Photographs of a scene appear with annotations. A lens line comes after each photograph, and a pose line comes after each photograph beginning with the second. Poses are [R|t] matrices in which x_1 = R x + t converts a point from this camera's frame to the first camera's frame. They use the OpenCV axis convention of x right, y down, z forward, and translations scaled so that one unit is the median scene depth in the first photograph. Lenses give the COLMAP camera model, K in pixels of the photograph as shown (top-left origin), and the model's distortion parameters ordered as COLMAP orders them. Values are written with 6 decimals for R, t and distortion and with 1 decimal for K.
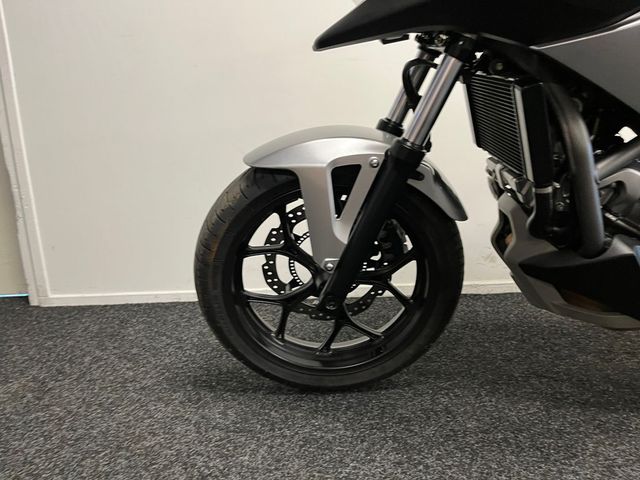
lens RADIAL K [[483.0, 0, 322.5], [0, 483.0, 239.1], [0, 0, 1]] dist [0.077499, -0.103228]
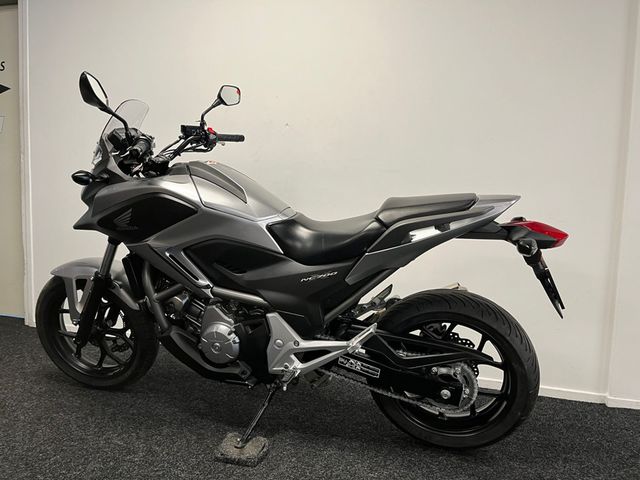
lens RADIAL K [[483.0, 0, 324.3], [0, 483.0, 242.3], [0, 0, 1]] dist [0.077499, -0.103228]
pose [[0.967297, 0.101139, -0.232610, 1.388298], [-0.126912, 0.987000, -0.098608, -0.200378], [0.219613, 0.124904, 0.967558, -0.825486]]
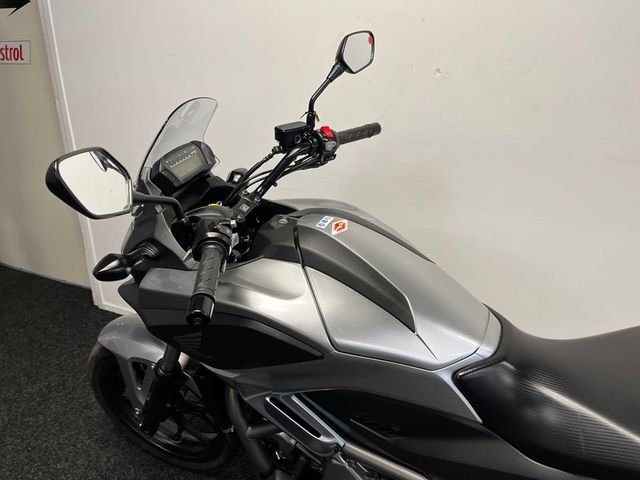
lens RADIAL K [[483.0, 0, 314.7], [0, 483.0, 243.0], [0, 0, 1]] dist [0.077499, -0.103228]
pose [[0.919091, 0.192551, -0.343795, 0.843498], [-0.128324, 0.971176, 0.200874, -0.746909], [0.372564, -0.140504, 0.917308, -0.124775]]
